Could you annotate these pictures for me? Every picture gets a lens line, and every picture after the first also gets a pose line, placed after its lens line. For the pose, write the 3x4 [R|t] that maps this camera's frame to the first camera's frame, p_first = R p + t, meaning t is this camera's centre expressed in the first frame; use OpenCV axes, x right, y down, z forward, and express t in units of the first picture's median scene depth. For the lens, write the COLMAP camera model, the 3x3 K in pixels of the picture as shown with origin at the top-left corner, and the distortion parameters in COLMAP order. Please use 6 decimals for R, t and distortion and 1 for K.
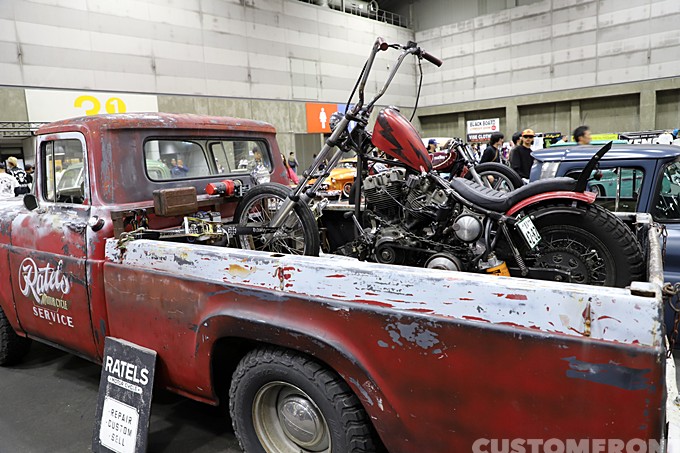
lens RADIAL K [[472.9, 0, 339.9], [0, 472.9, 226.7], [0, 0, 1]] dist [-0.047895, 0.027813]
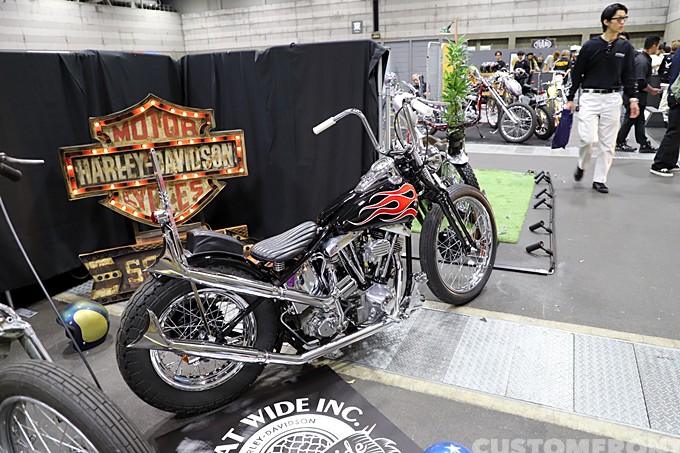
lens RADIAL K [[472.9, 0, 340.2], [0, 472.9, 226.1], [0, 0, 1]] dist [-0.047895, 0.027813]
pose [[0.947080, -0.084774, 0.309601, 0.144949], [0.033294, 0.985237, 0.167928, 0.261933], [-0.319266, -0.148733, 0.935921, -1.799195]]
